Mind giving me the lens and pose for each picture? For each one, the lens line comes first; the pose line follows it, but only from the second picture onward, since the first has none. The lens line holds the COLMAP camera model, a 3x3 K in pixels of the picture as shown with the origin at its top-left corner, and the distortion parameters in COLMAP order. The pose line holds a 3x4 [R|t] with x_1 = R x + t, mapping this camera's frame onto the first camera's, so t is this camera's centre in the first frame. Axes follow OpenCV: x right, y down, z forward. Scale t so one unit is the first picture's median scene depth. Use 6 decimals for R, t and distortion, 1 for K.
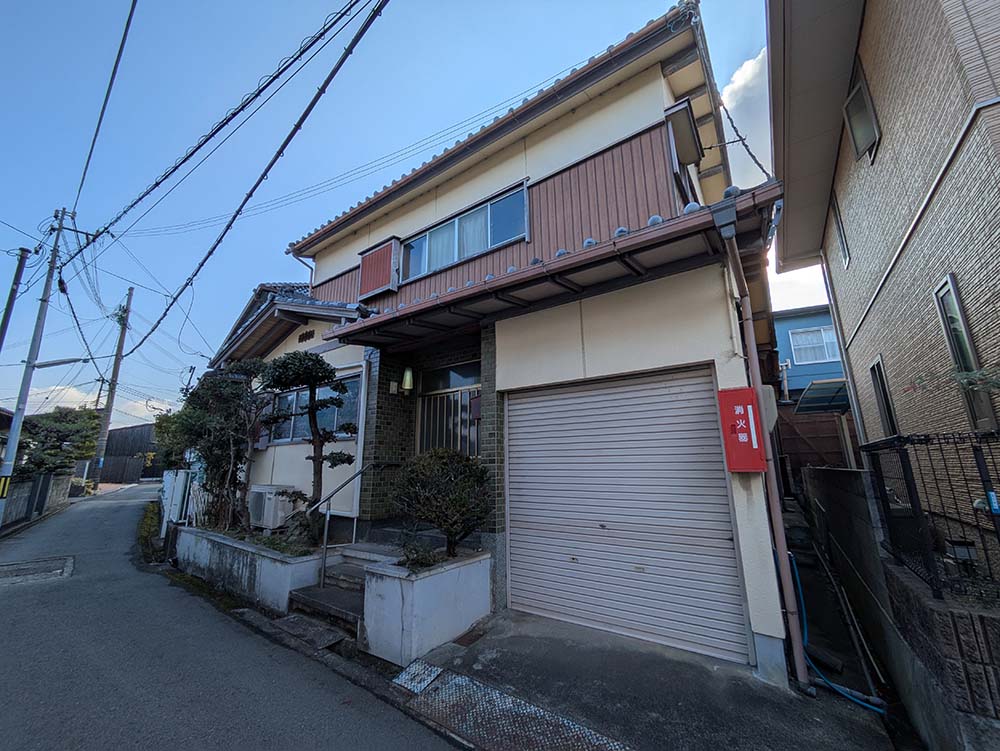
lens RADIAL K [[395.2, 0, 499.8], [0, 395.2, 379.4], [0, 0, 1]] dist [-0.006391, 0.004018]
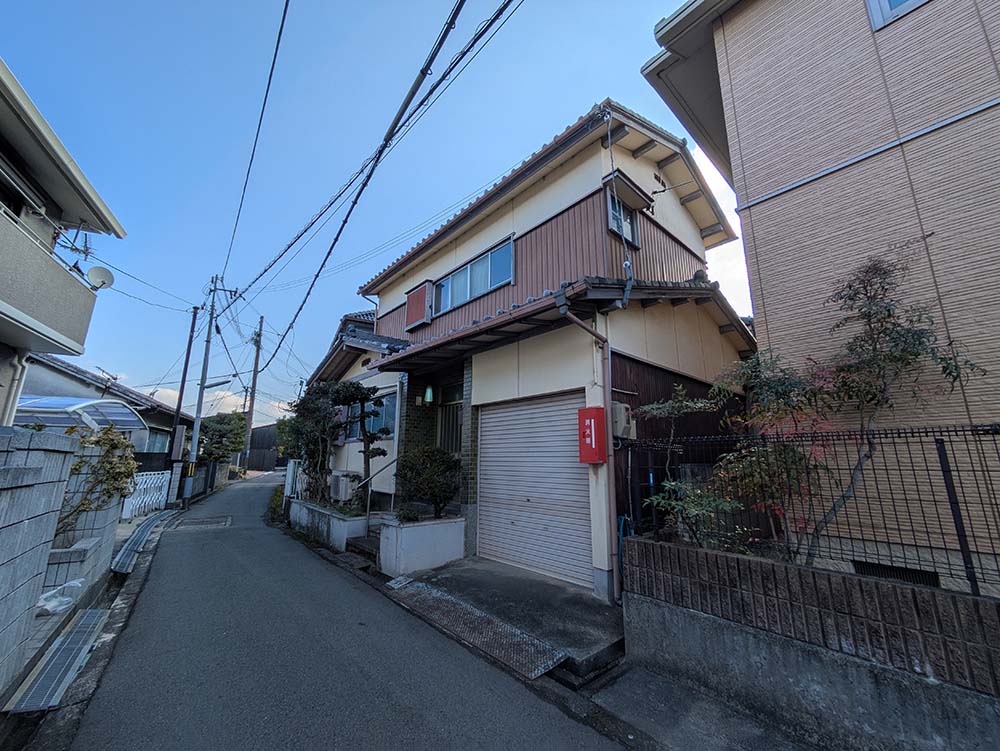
lens RADIAL K [[395.2, 0, 499.8], [0, 395.2, 379.4], [0, 0, 1]] dist [-0.006391, 0.004018]
pose [[0.975041, -0.032258, -0.219669, 0.292620], [0.034967, 0.999353, 0.008456, -0.052493], [0.219254, -0.015927, 0.975538, -0.257916]]
